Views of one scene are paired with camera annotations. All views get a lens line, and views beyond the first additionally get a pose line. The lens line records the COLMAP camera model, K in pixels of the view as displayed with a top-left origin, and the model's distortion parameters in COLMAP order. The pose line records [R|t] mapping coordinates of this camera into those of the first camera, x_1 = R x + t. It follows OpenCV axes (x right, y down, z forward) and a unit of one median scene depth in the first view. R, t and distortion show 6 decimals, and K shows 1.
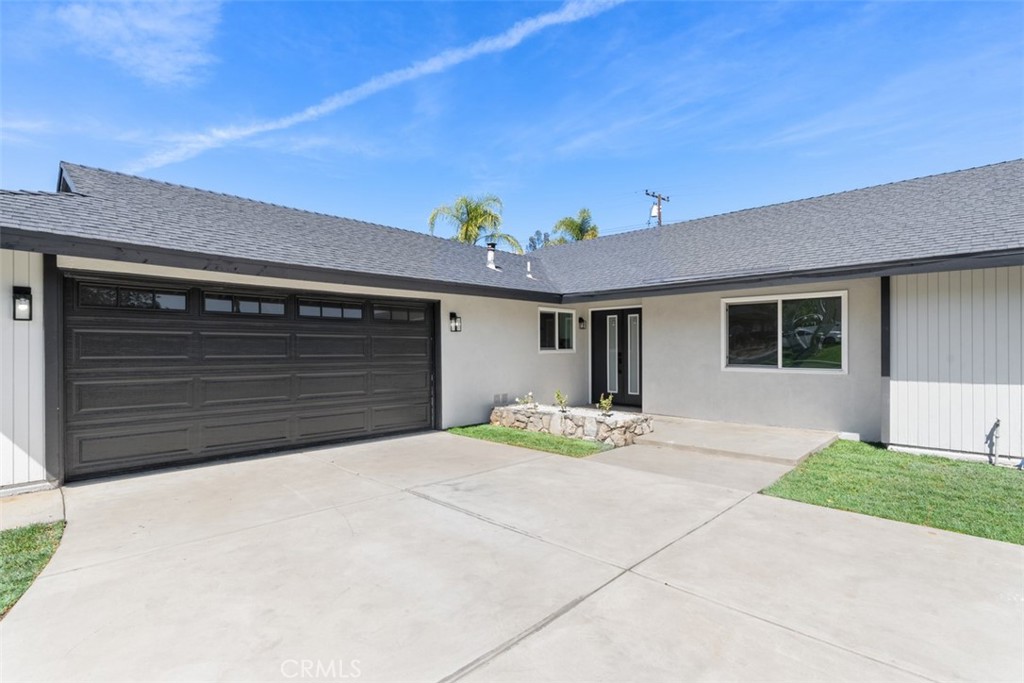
lens RADIAL K [[508.1, 0, 505.9], [0, 508.1, 356.1], [0, 0, 1]] dist [-0.000472, 0.001210]
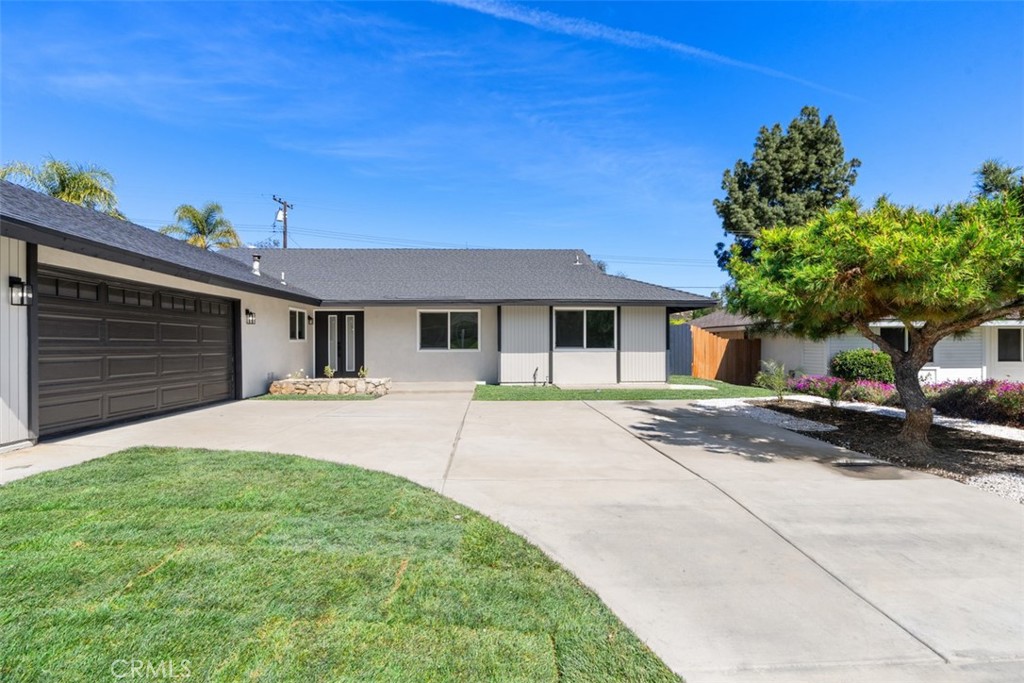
lens RADIAL K [[508.1, 0, 524.6], [0, 508.1, 330.8], [0, 0, 1]] dist [-0.000472, 0.001210]
pose [[0.672806, 0.020345, 0.739539, -0.596321], [0.012385, 0.999172, -0.038755, 0.029500], [-0.739715, 0.035233, 0.671997, -0.407939]]
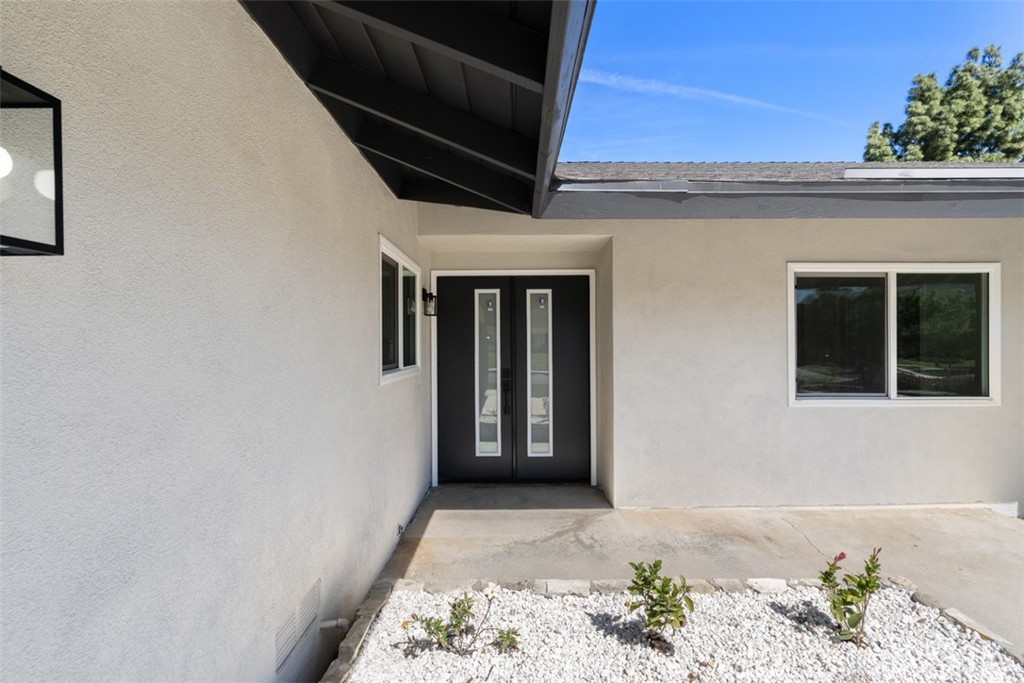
lens RADIAL K [[462.7, 0, 516.3], [0, 462.7, 346.5], [0, 0, 1]] dist [-0.011923, 0.003508]
pose [[0.710879, -0.001448, 0.703313, -0.088074], [0.012739, 0.999860, -0.010818, -0.029637], [-0.703199, 0.016649, 0.710798, 0.880672]]
